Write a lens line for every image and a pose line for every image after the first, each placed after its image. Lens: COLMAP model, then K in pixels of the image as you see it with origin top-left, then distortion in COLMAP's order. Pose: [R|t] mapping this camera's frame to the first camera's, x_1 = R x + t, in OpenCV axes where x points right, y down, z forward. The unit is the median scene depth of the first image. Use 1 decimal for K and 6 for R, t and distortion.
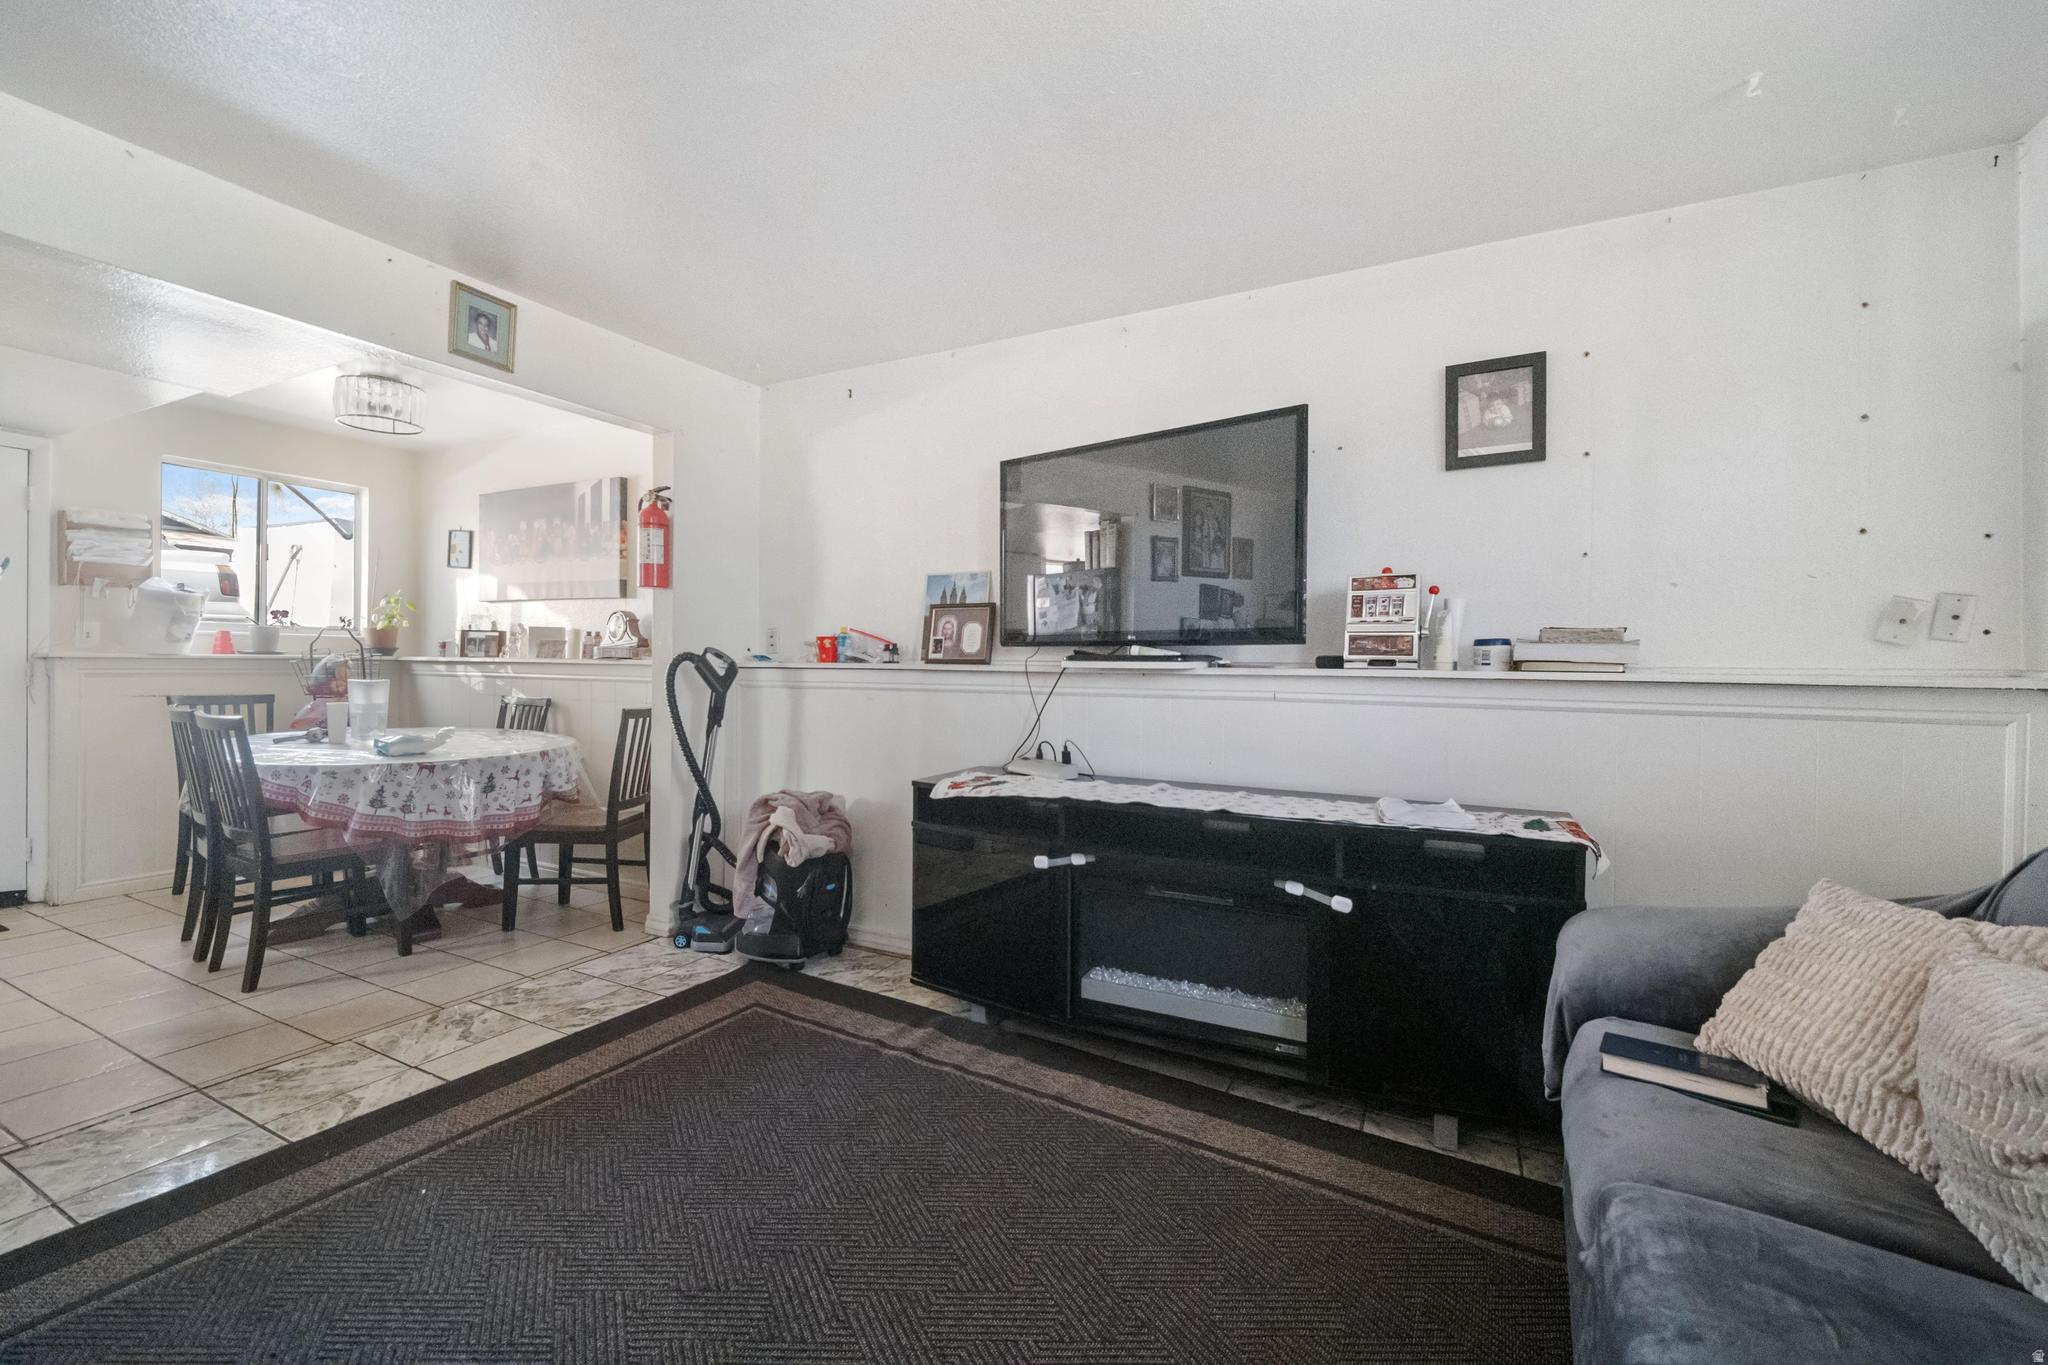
lens RADIAL K [[853.5, 0, 1025.7], [0, 853.5, 674.4], [0, 0, 1]] dist [0.003320, -0.002543]
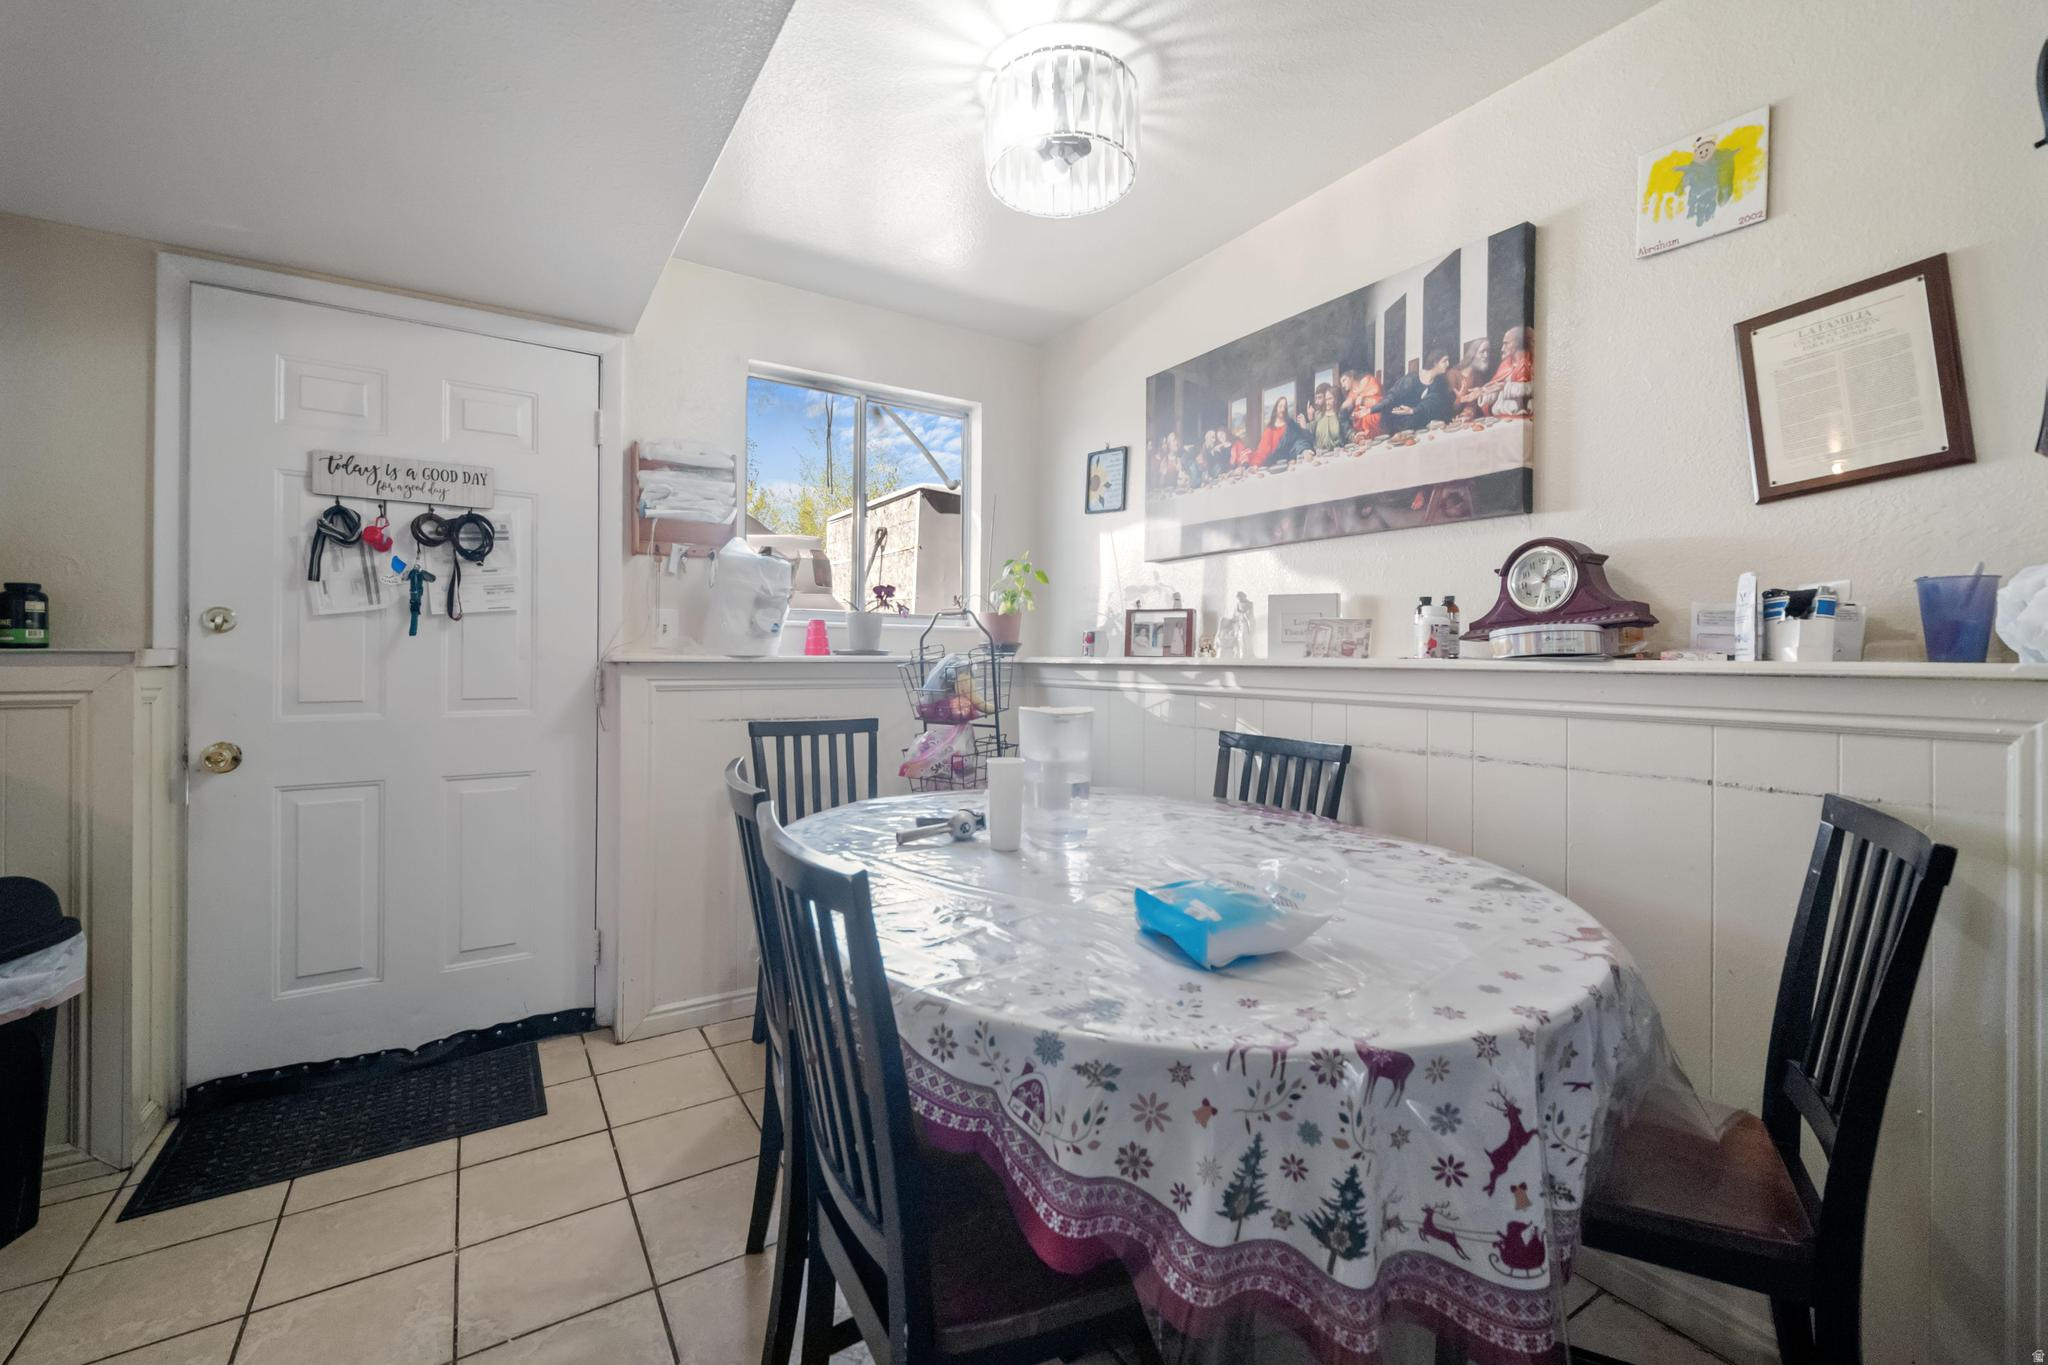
lens RADIAL K [[853.5, 0, 1025.0], [0, 853.5, 660.7], [0, 0, 1]] dist [0.003320, -0.002543]
pose [[0.870382, -0.006806, -0.492330, -0.472567], [-0.000275, 0.999898, -0.014308, -0.010384], [0.492377, 0.012589, 0.870291, 0.503632]]
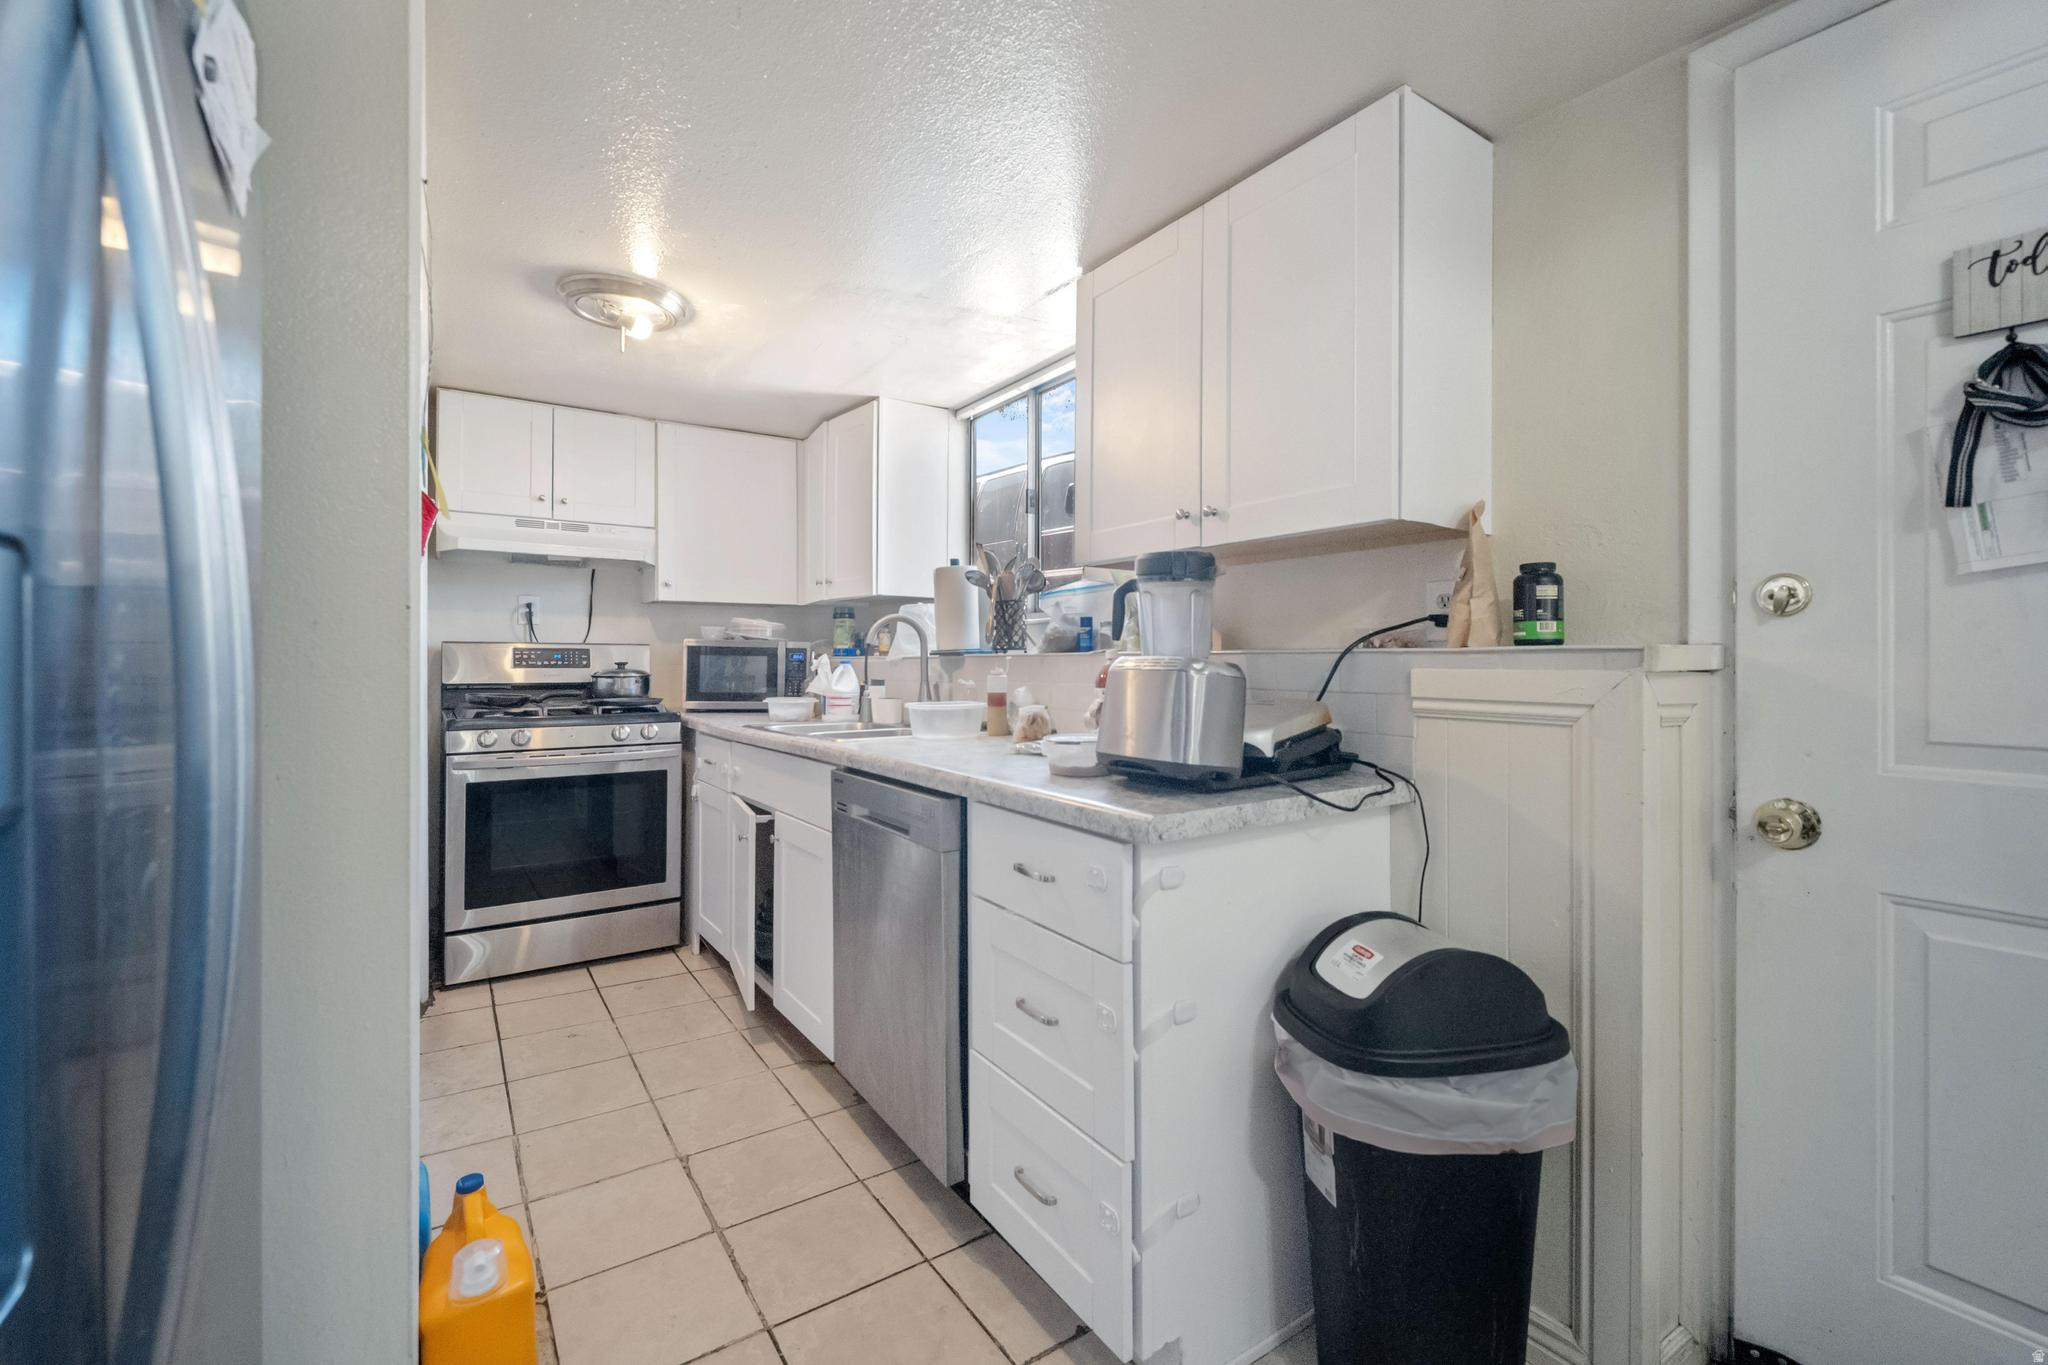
lens RADIAL K [[853.5, 0, 1008.3], [0, 853.5, 646.1], [0, 0, 1]] dist [0.003320, -0.002543]
pose [[-0.477852, -0.023745, -0.878119, -0.714335], [-0.022816, 0.999633, -0.014615, -0.012554], [0.878144, 0.013051, -0.478218, 0.603250]]
